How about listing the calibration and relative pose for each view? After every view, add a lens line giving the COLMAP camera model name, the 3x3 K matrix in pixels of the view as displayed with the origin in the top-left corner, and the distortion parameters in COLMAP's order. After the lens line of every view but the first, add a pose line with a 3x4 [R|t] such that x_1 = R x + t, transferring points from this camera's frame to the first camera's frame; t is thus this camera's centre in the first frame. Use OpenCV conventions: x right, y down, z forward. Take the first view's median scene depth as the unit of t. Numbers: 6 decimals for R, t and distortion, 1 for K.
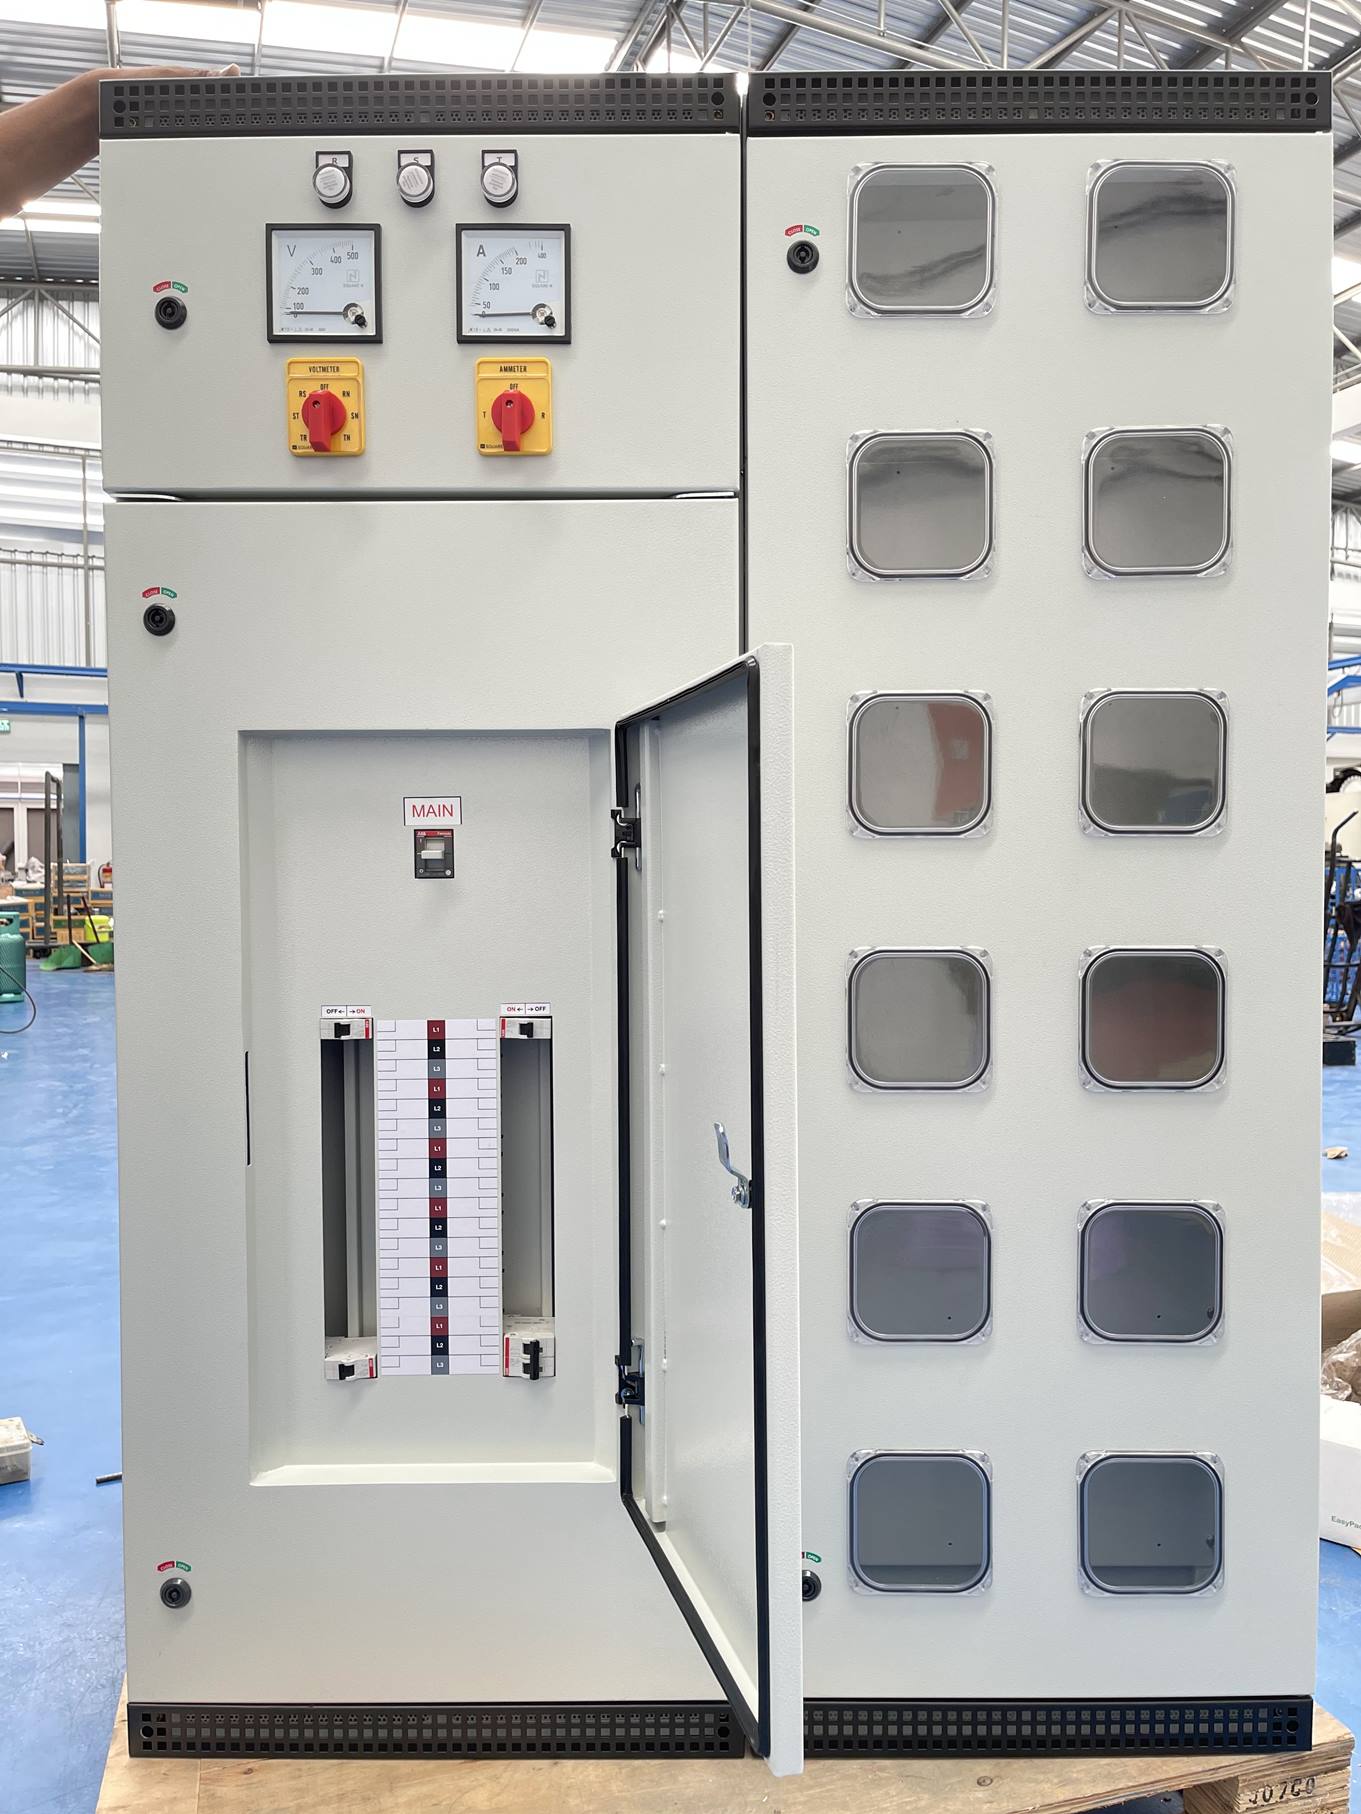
lens RADIAL K [[1380.9, 0, 682.4], [0, 1380.9, 911.8], [0, 0, 1]] dist [0.098124, -0.132886]
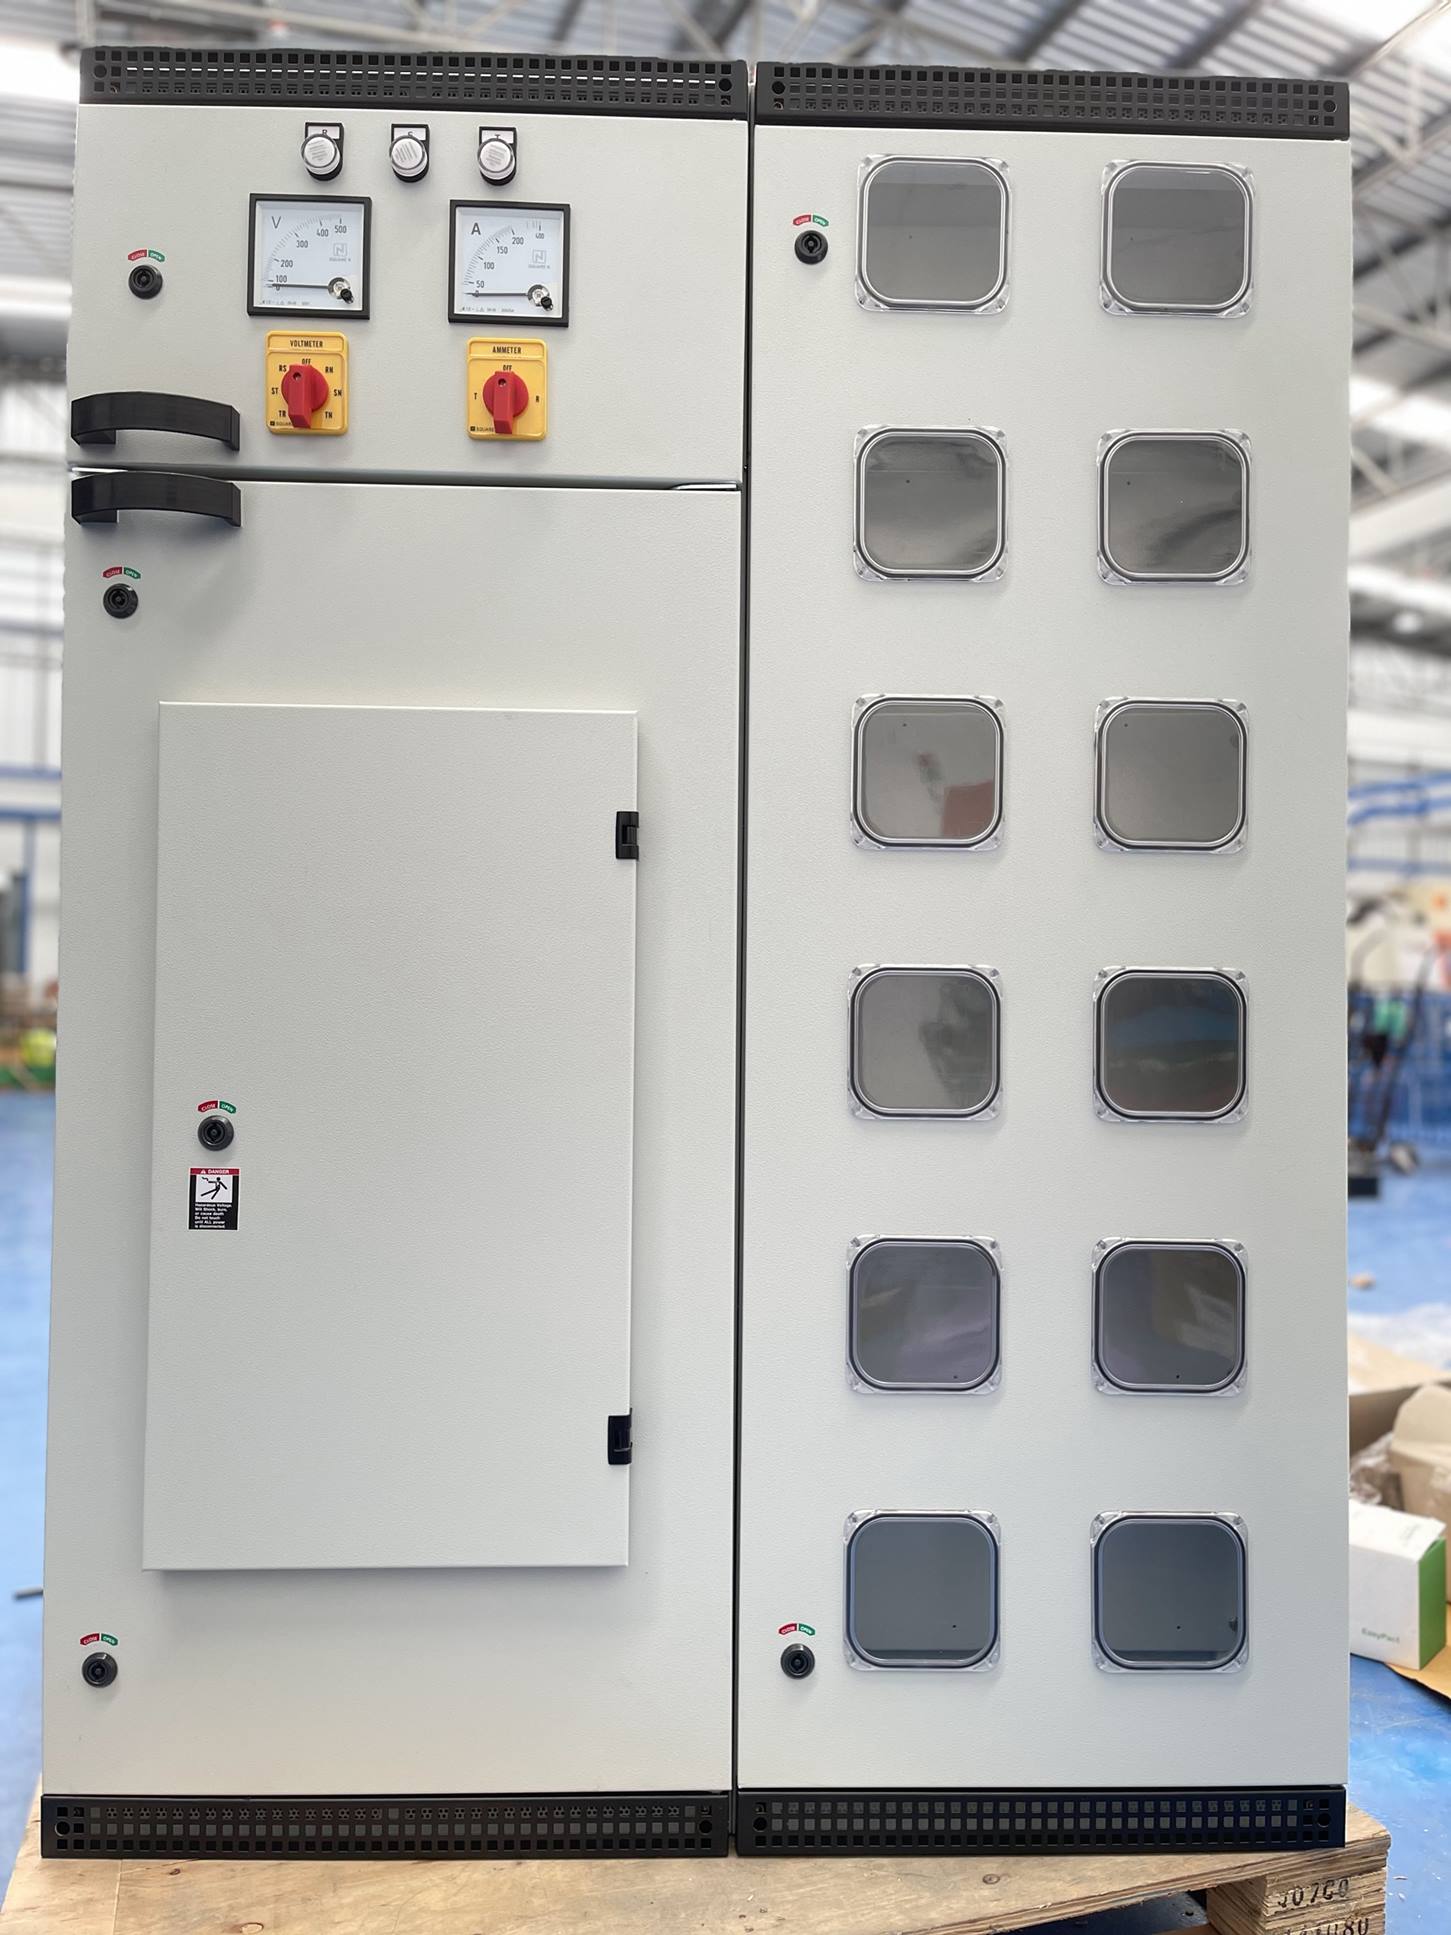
lens RADIAL K [[1467.7, 0, 725.5], [0, 1467.7, 967.5], [0, 0, 1]] dist [0.109778, -0.152574]
pose [[0.999289, 0.016364, 0.033974, 0.000228], [-0.014425, 0.998297, -0.056530, 0.085707], [-0.034842, 0.055999, 0.997823, 0.004172]]
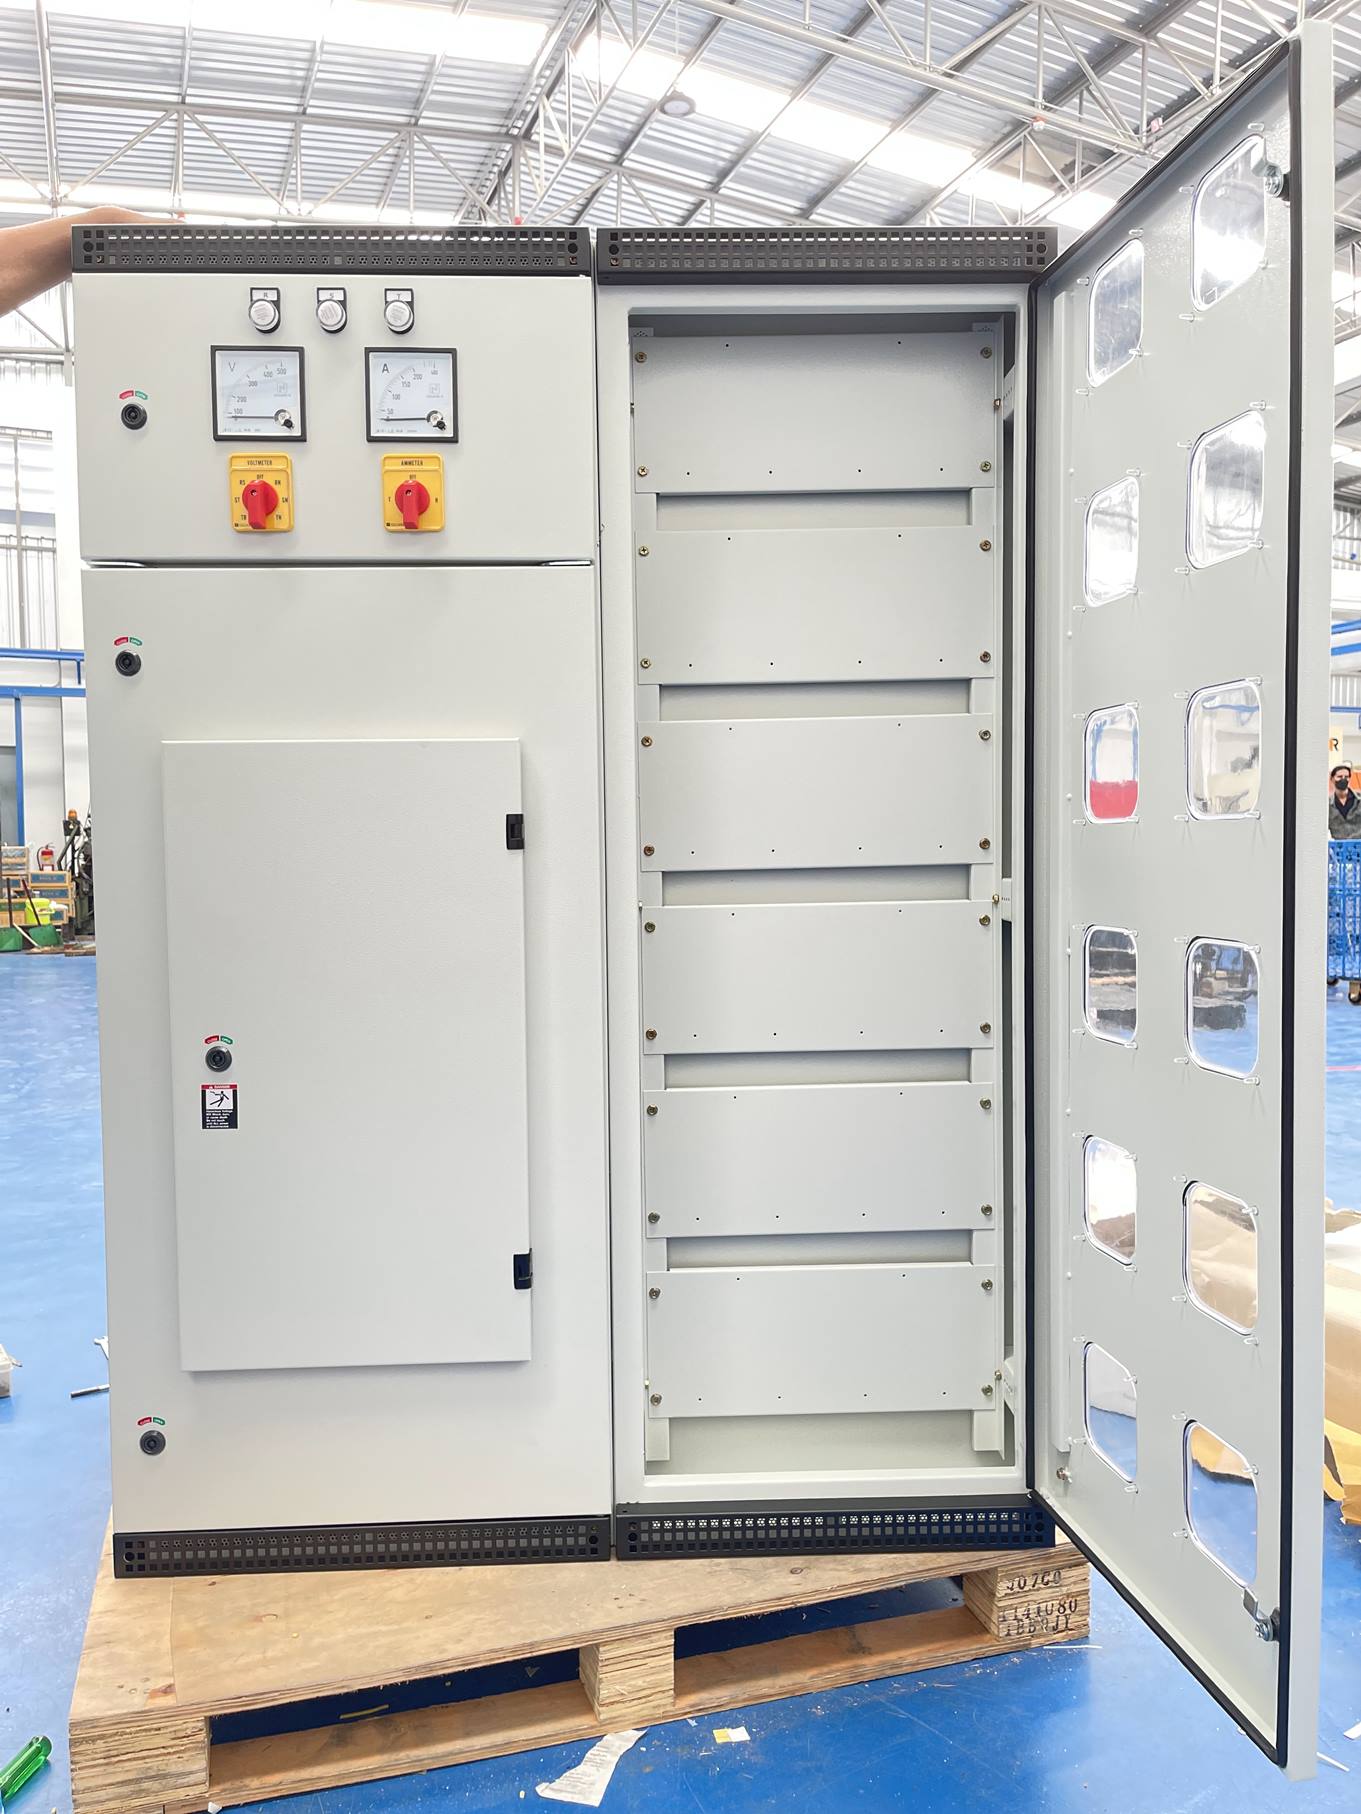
lens RADIAL K [[1380.9, 0, 682.4], [0, 1380.9, 911.8], [0, 0, 1]] dist [0.098124, -0.132886]
pose [[0.999239, -0.009375, 0.037862, 0.068706], [0.008753, 0.999825, 0.016551, -0.003739], [-0.038011, -0.016207, 0.999146, -0.263339]]
